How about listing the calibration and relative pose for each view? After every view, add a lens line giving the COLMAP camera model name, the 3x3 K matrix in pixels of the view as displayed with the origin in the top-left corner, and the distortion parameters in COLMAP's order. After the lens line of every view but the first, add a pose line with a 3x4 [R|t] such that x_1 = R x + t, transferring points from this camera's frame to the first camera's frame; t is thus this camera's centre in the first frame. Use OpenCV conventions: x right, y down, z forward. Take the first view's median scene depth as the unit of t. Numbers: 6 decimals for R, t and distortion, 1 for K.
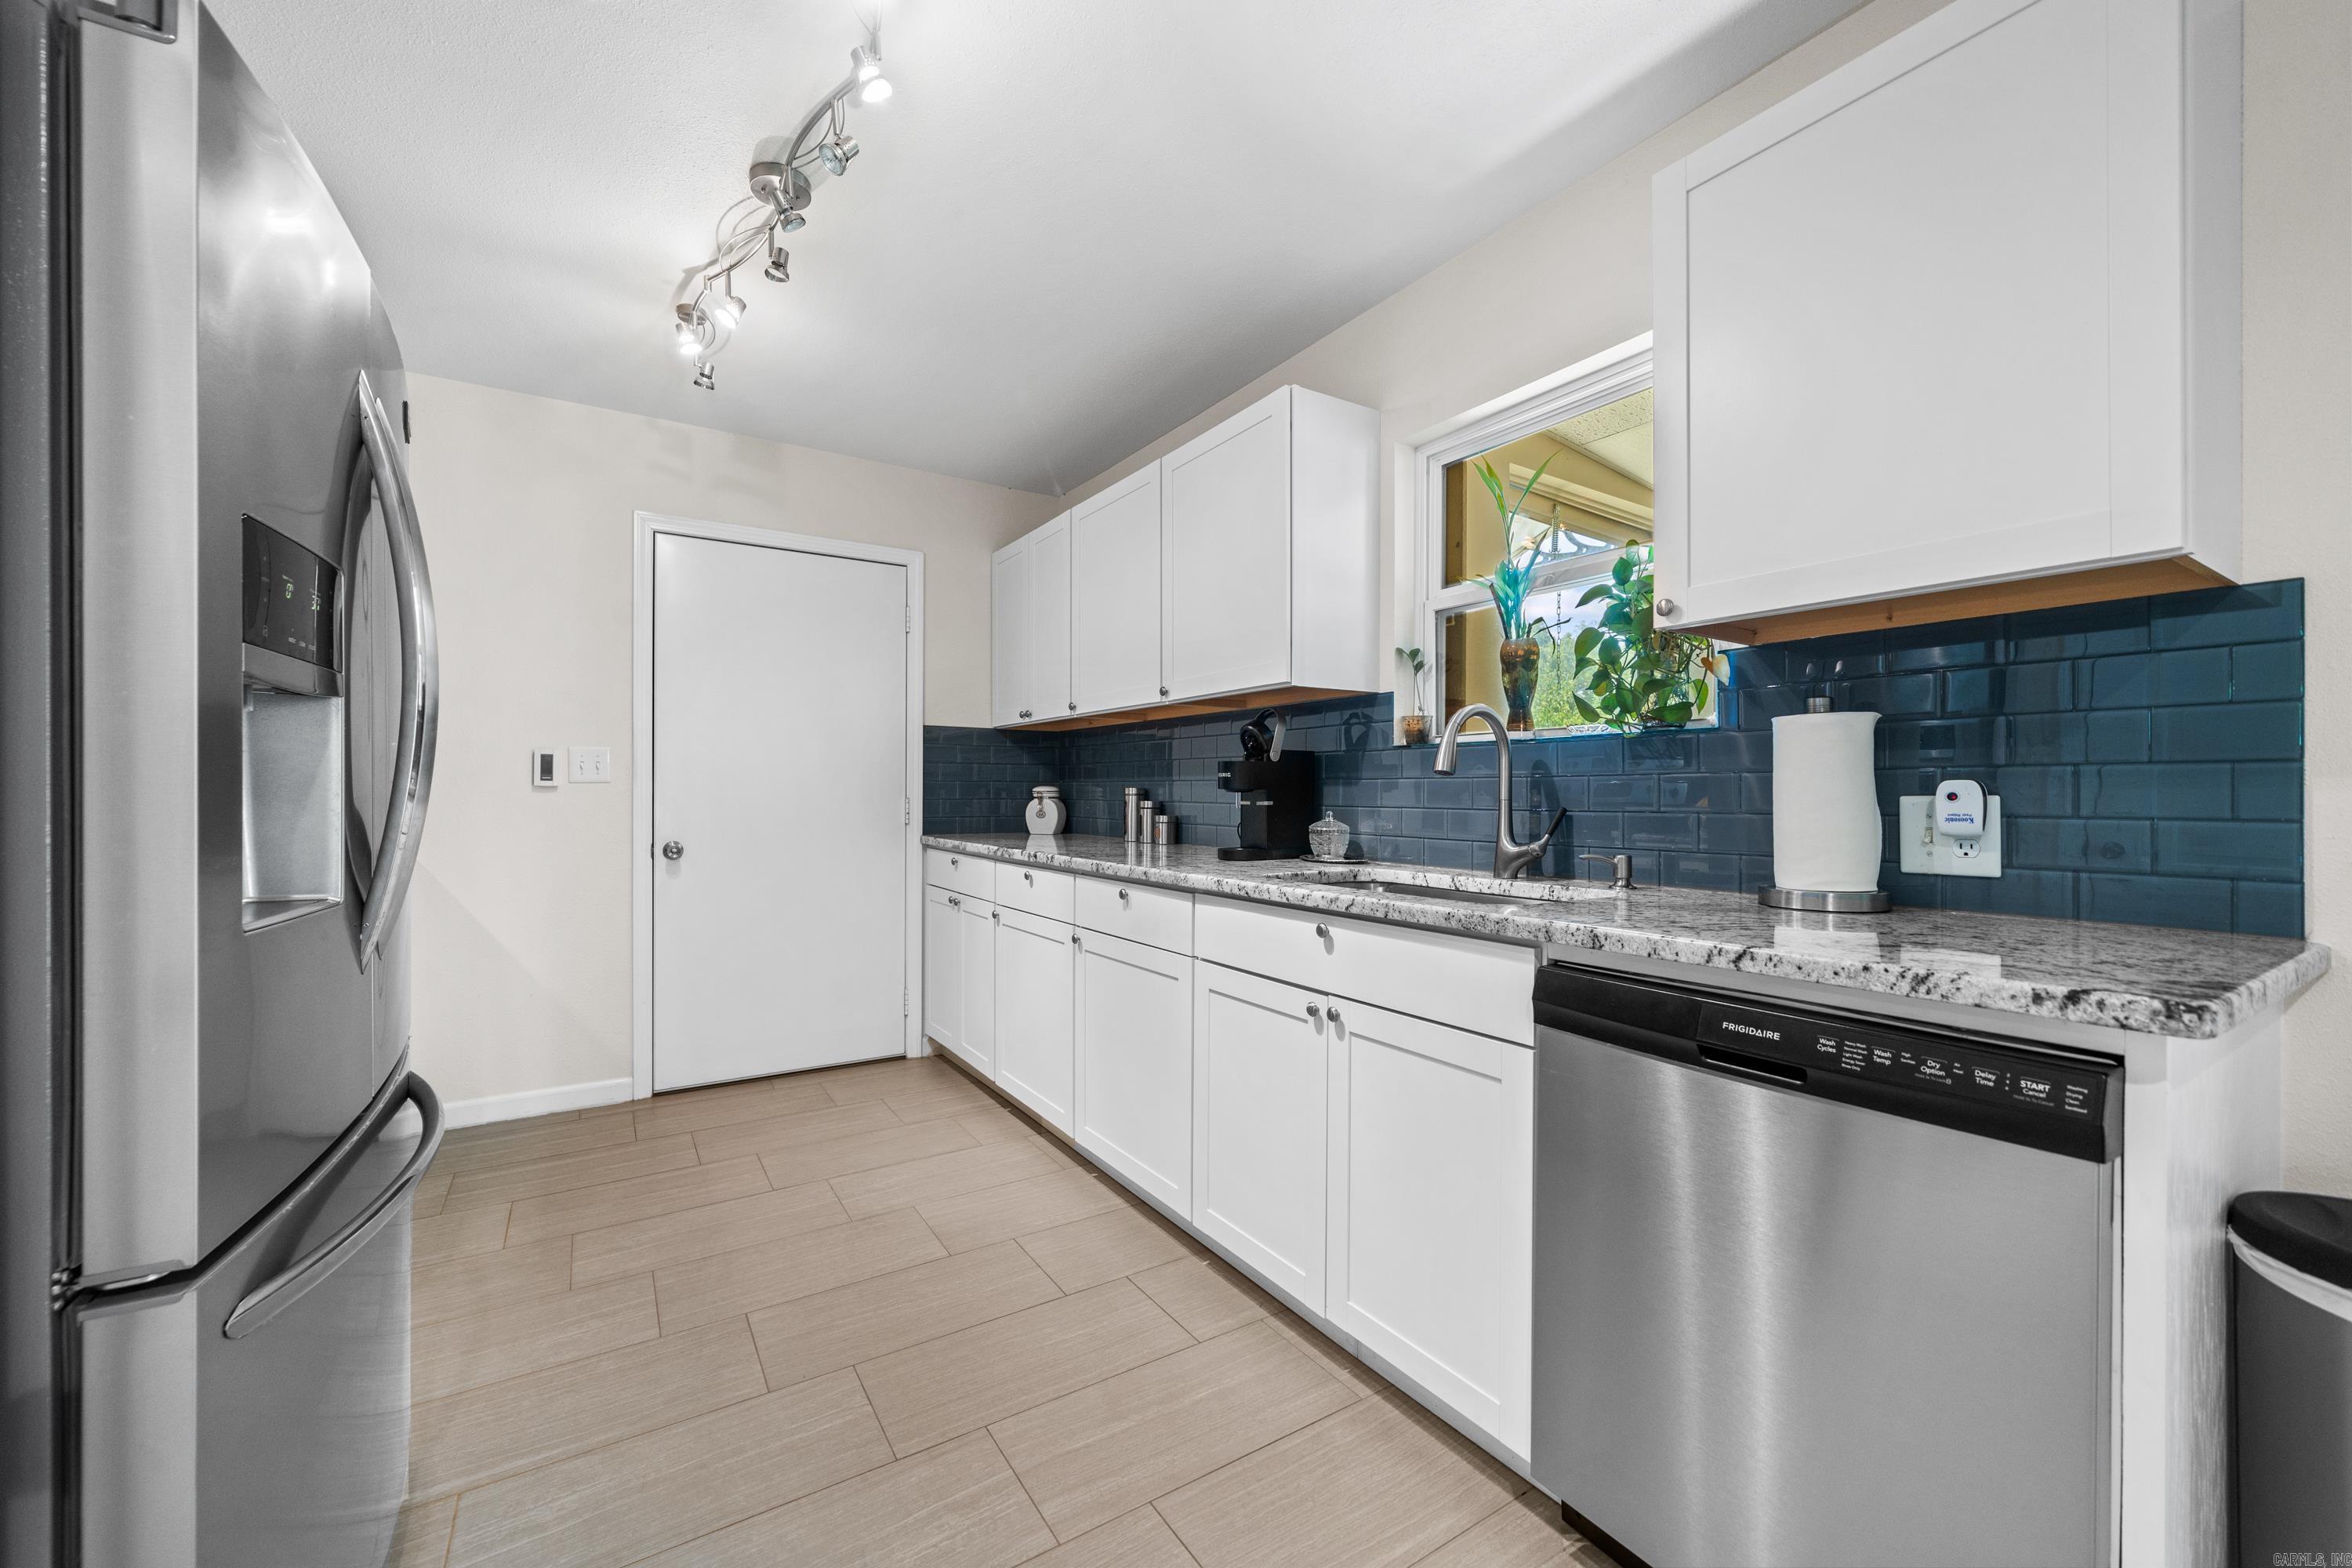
lens RADIAL K [[922.1, 0, 1177.3], [0, 922.1, 795.9], [0, 0, 1]] dist [-0.000758, -0.000032]
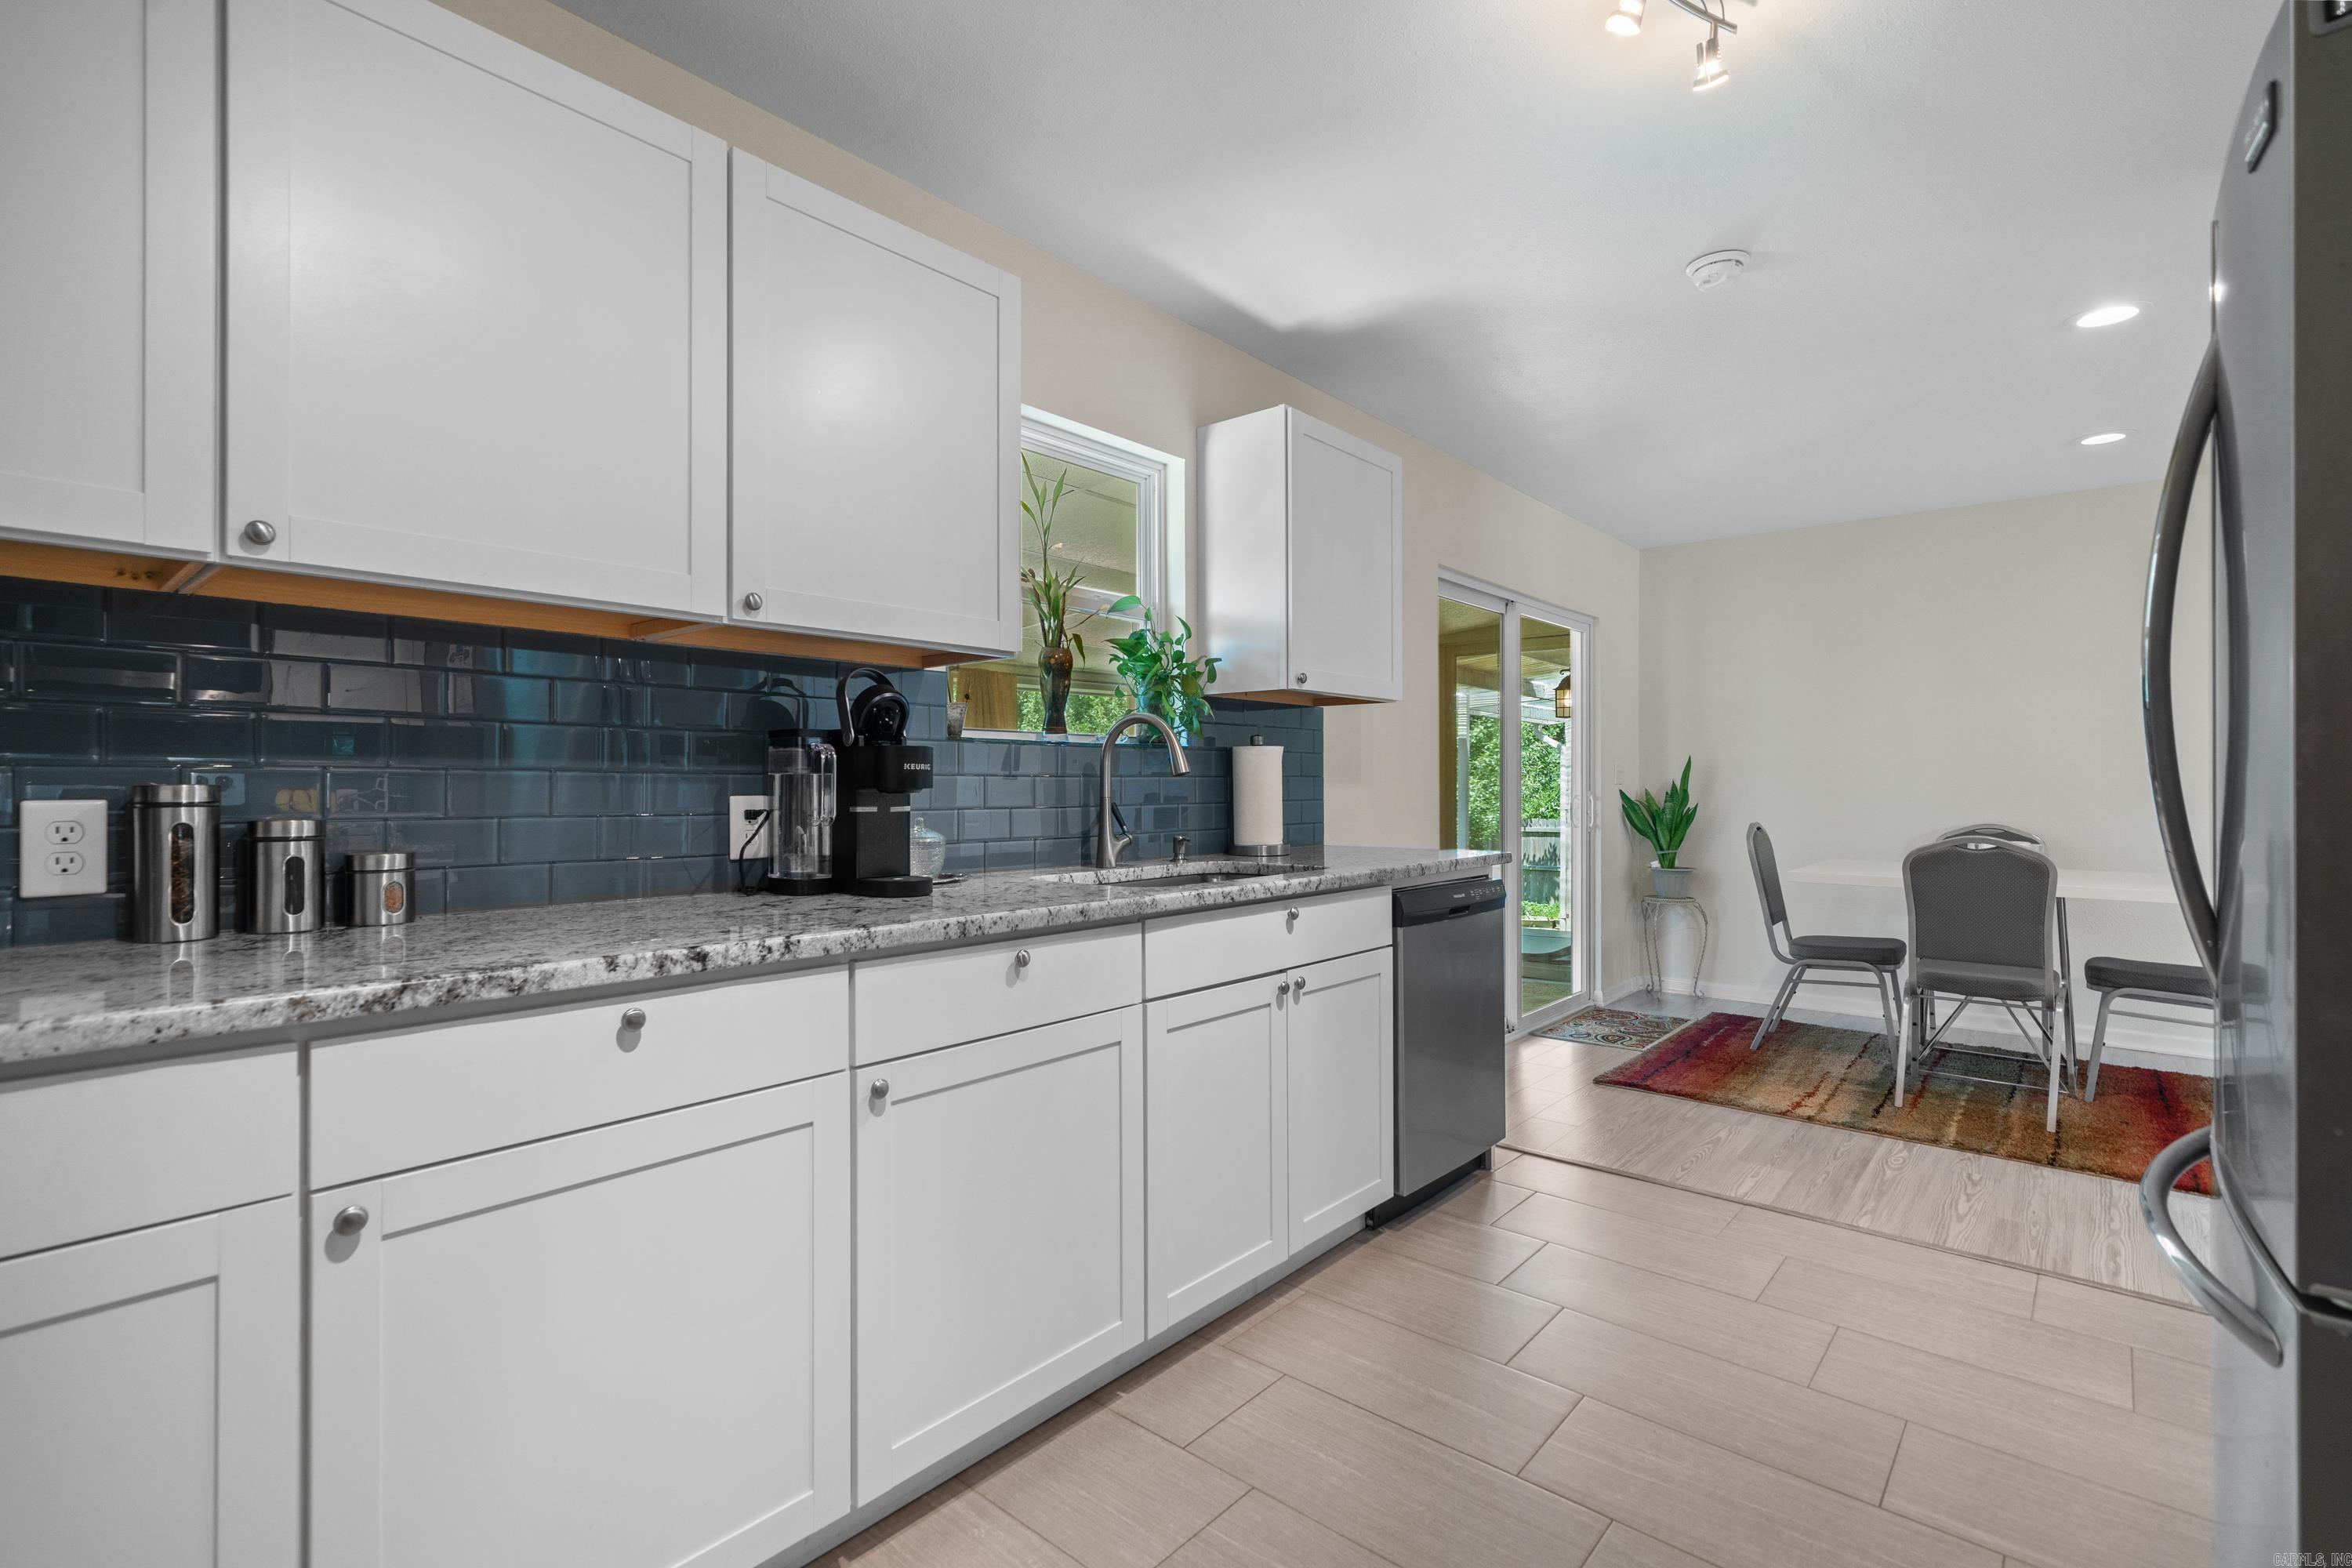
lens RADIAL K [[1068.7, 0, 1175.9], [0, 1068.7, 777.2], [0, 0, 1]] dist [0.002821, 0.000108]
pose [[-0.284212, 0.005466, 0.958746, -0.956409], [0.002333, 0.999985, -0.005010, -0.014367], [-0.958759, 0.000813, -0.284221, 1.357420]]
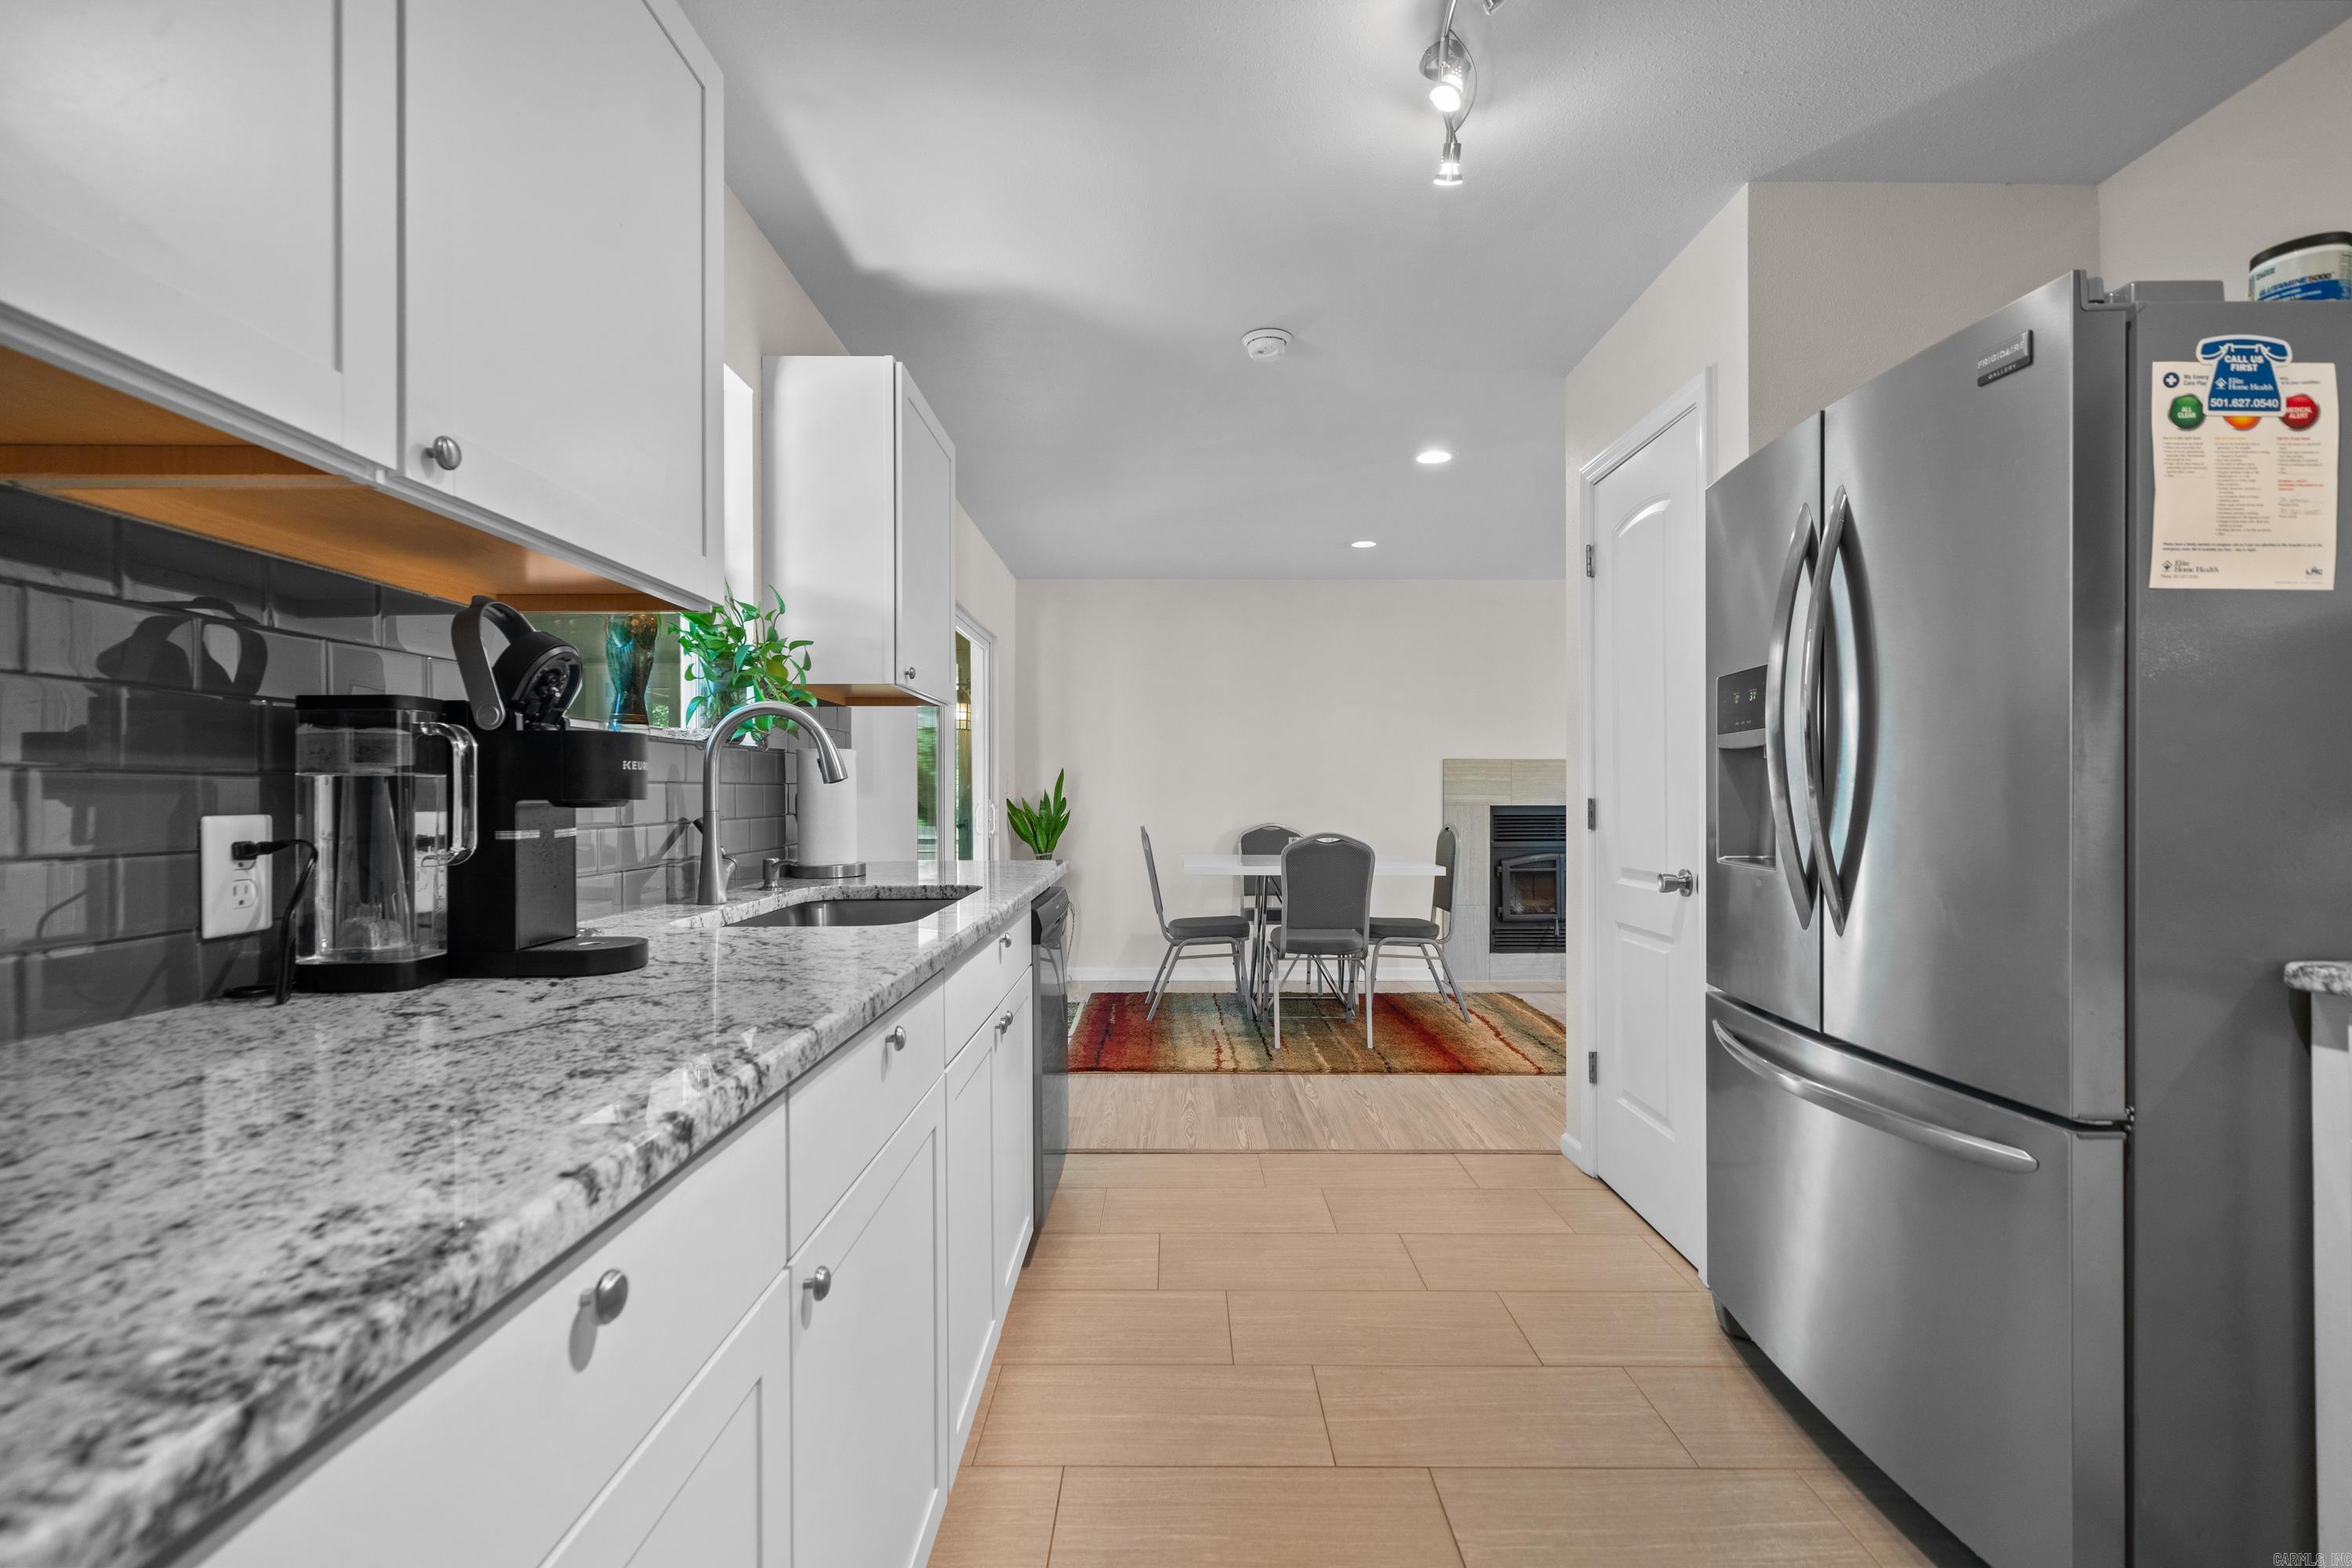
lens RADIAL K [[1020.7, 0, 1173.8], [0, 1020.7, 791.0], [0, 0, 1]] dist [0.003523, 0.000227]
pose [[-0.840710, 0.002310, 0.541481, -0.525996], [0.002659, 0.999996, -0.000137, -0.013823], [-0.541479, 0.001324, -0.840713, 1.649510]]
